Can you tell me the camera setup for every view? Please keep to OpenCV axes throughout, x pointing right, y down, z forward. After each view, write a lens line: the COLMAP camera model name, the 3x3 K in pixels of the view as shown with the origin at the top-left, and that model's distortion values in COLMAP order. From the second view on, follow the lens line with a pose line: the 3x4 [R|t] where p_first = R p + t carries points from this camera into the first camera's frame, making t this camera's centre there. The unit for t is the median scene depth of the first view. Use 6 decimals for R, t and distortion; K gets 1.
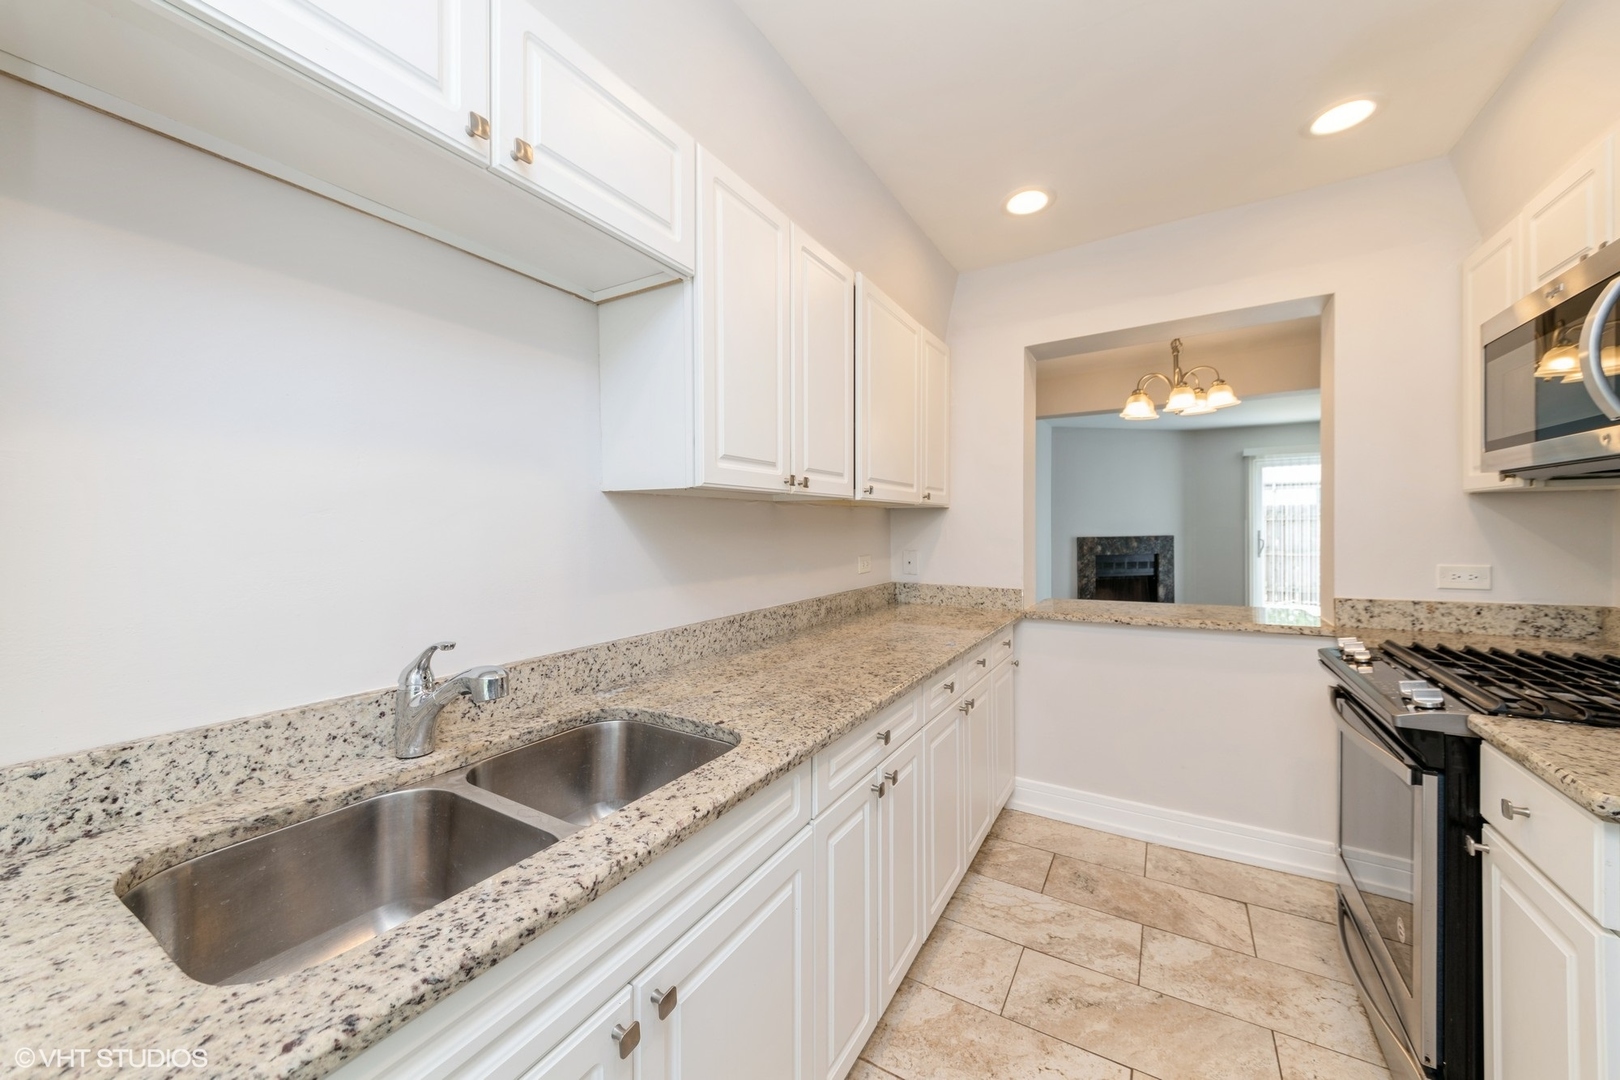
lens RADIAL K [[590.7, 0, 808.4], [0, 590.7, 539.6], [0, 0, 1]] dist [0.000065, -0.000059]
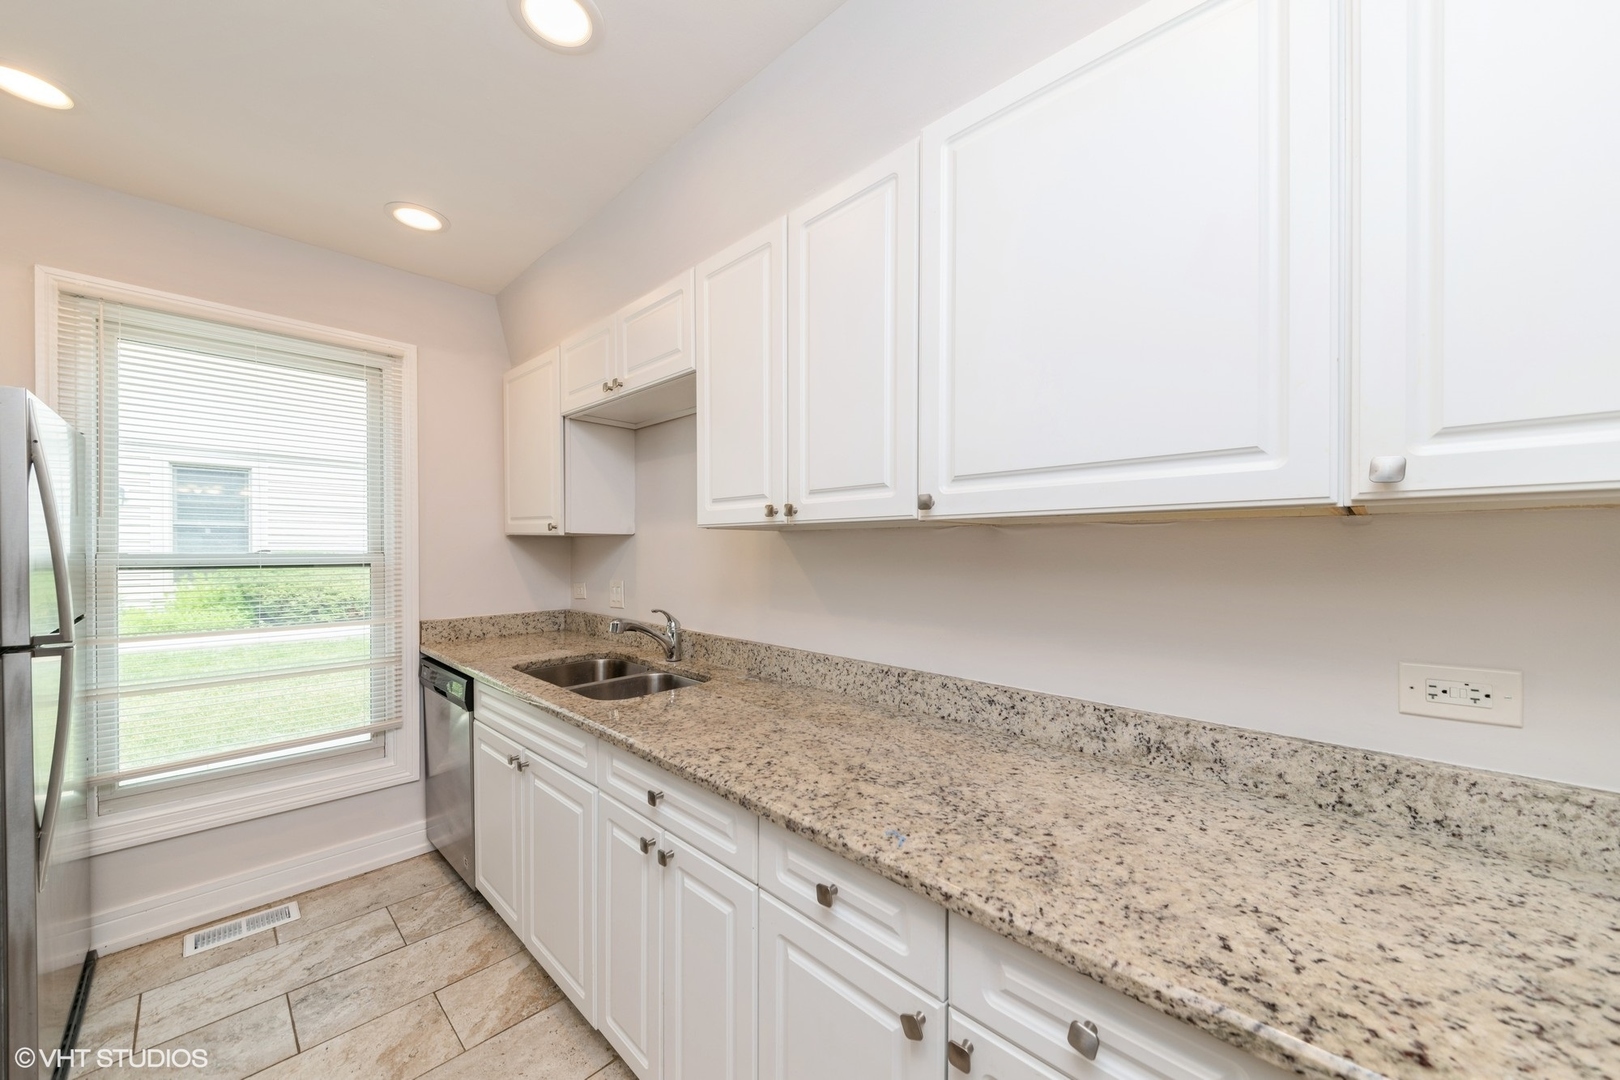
lens RADIAL K [[581.5, 0, 798.0], [0, 581.5, 539.2], [0, 0, 1]] dist [0.019429, -0.008656]
pose [[-0.218929, -0.000779, -0.975741, 0.839257], [-0.024628, 0.999685, 0.004728, -0.063991], [0.975430, 0.025066, -0.218879, 1.223094]]
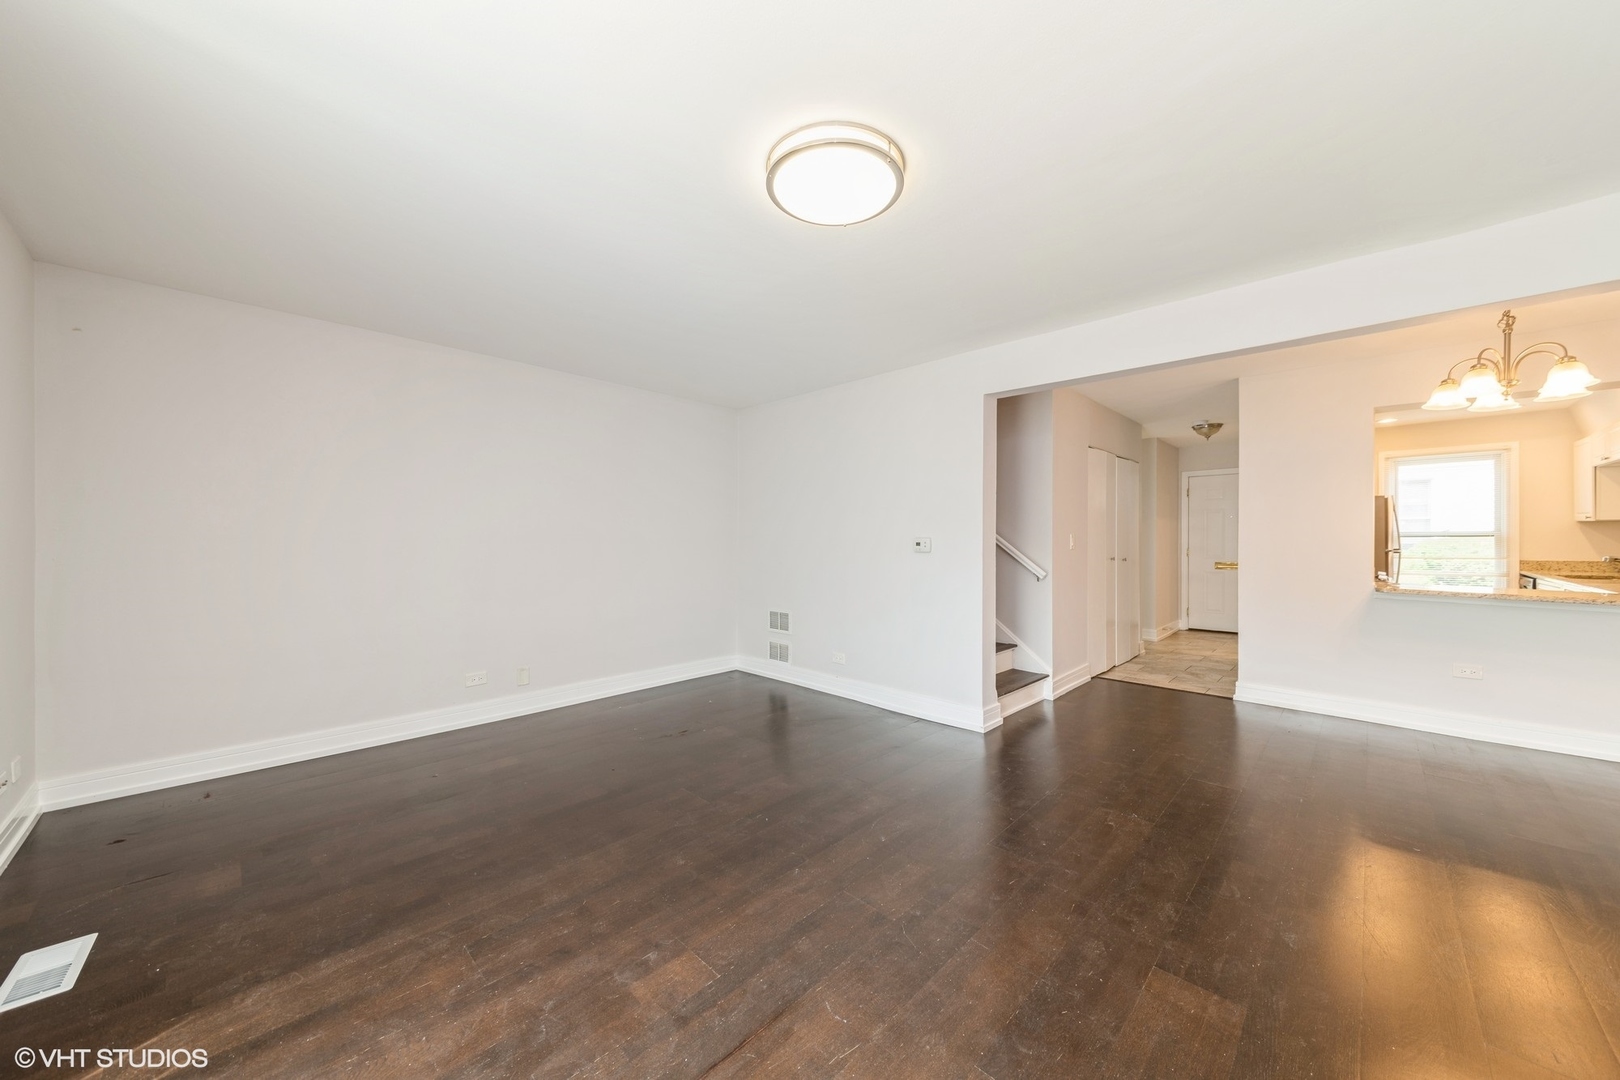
lens RADIAL K [[574.8, 0, 811.8], [0, 574.8, 536.5], [0, 0, 1]] dist [-0.000582, -0.000303]
pose [[-0.976290, 0.004073, 0.216430, 3.159117], [0.009943, 0.999611, 0.026040, -0.098378], [-0.216240, 0.027575, -0.975951, 4.463062]]
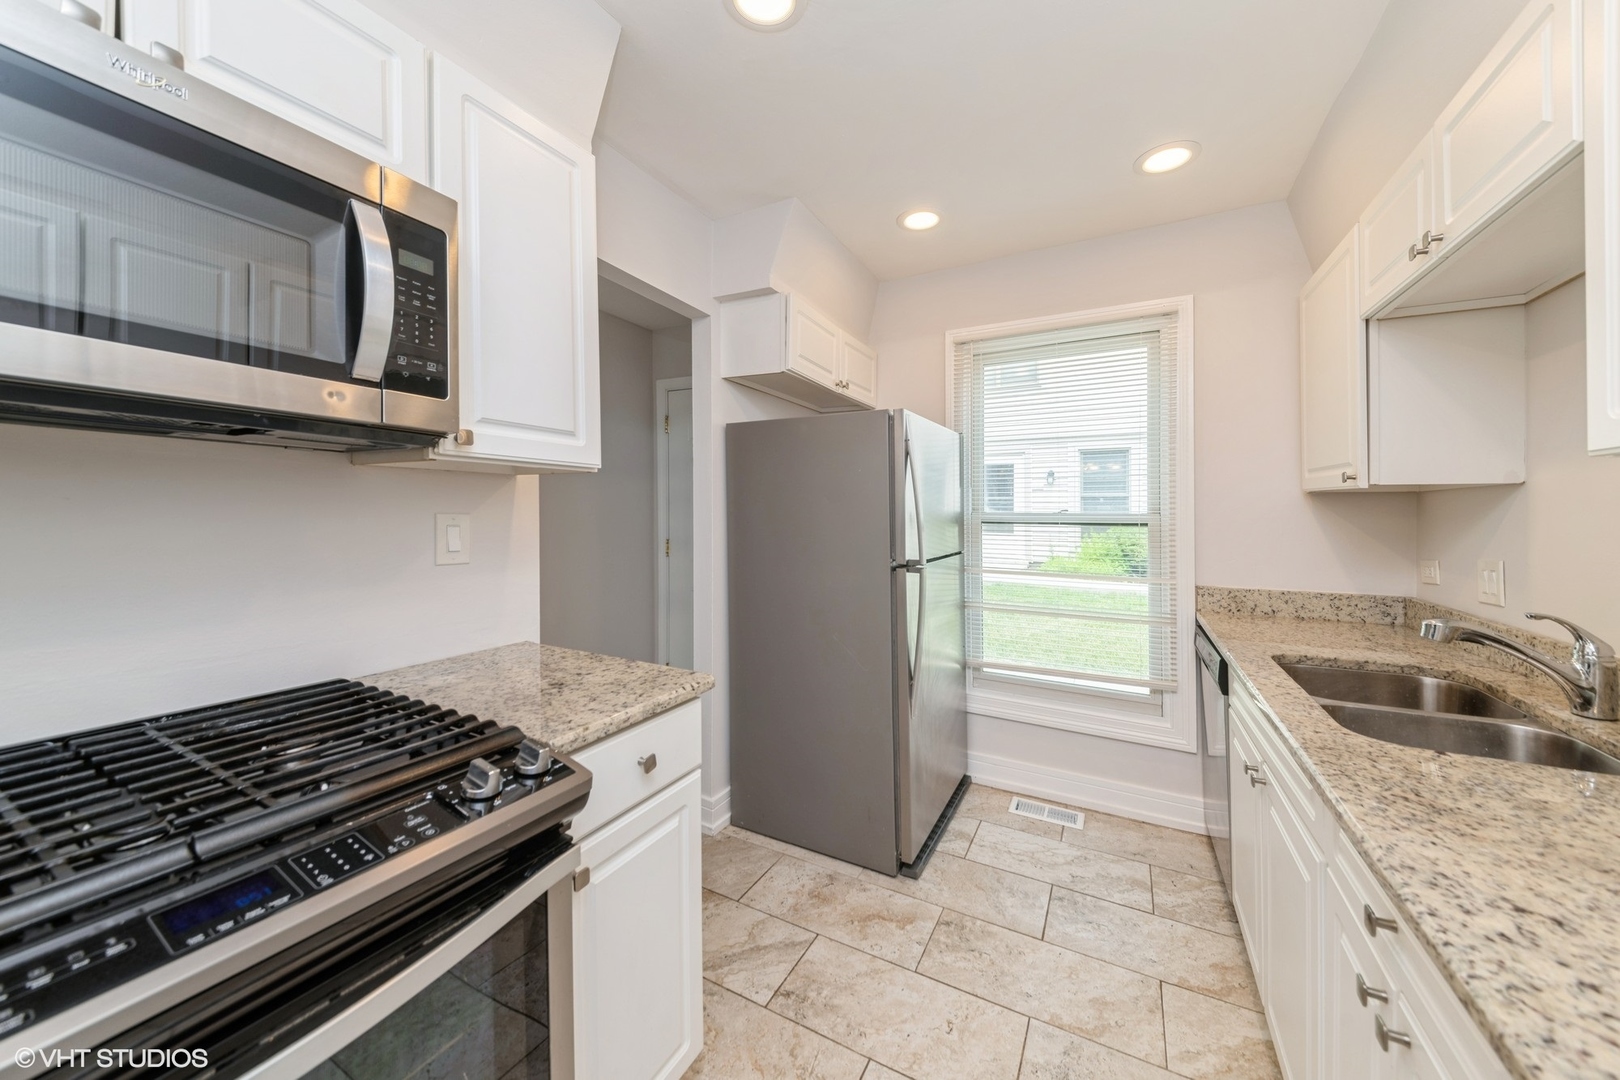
lens RADIAL K [[574.0, 0, 815.7], [0, 574.0, 510.6], [0, 0, 1]] dist [0.017355, -0.007954]
pose [[-0.997711, 0.007588, -0.067190, 0.578276], [0.005909, 0.999666, 0.025147, -0.043778], [0.067358, 0.024692, -0.997423, 1.284727]]
